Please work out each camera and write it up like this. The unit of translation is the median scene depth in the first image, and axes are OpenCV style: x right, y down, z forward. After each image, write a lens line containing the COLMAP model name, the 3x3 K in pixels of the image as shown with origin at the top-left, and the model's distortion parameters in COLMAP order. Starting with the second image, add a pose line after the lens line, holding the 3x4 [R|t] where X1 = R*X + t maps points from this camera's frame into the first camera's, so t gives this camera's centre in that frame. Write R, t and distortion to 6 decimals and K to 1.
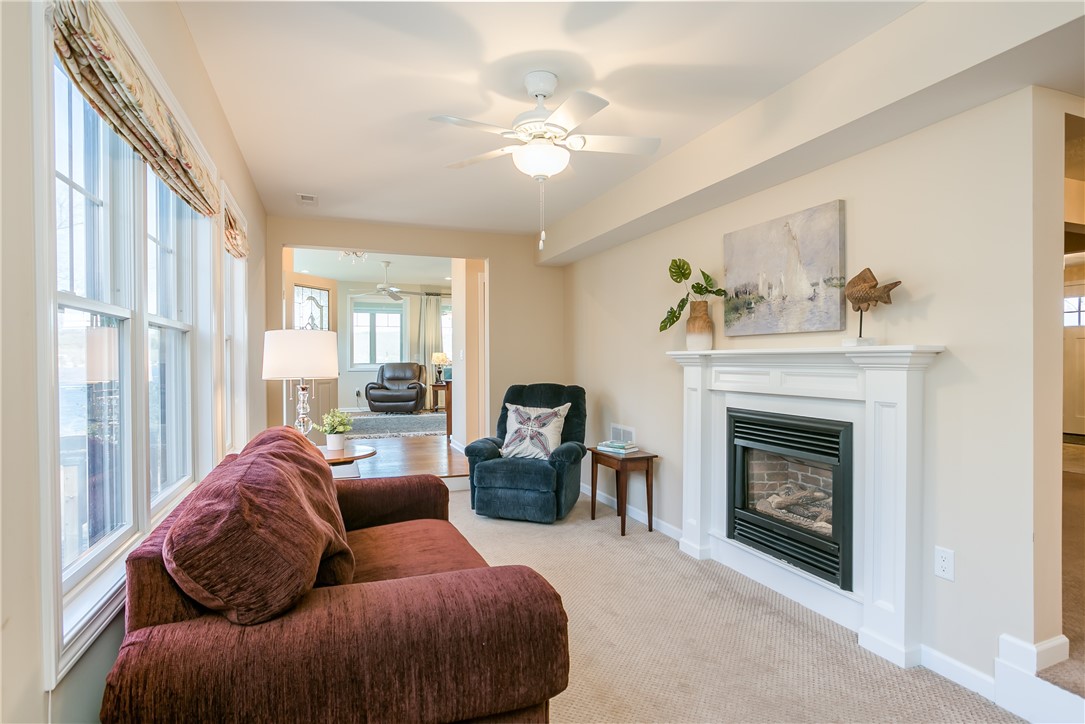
lens RADIAL K [[549.1, 0, 544.8], [0, 549.1, 364.0], [0, 0, 1]] dist [-0.027904, 0.004239]
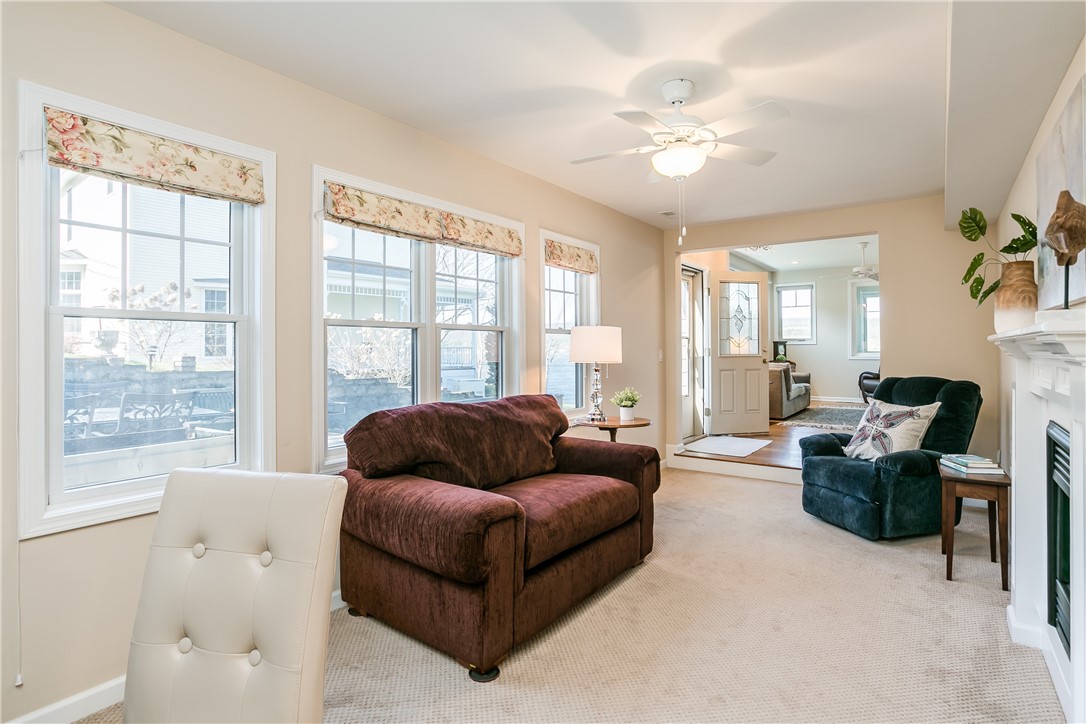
lens RADIAL K [[549.6, 0, 563.9], [0, 549.6, 342.4], [0, 0, 1]] dist [-0.027904, 0.004239]
pose [[0.554802, -0.004912, -0.831968, 0.441627], [-0.009028, 0.999888, -0.011923, -0.001063], [0.831934, 0.014126, 0.554695, 0.129365]]
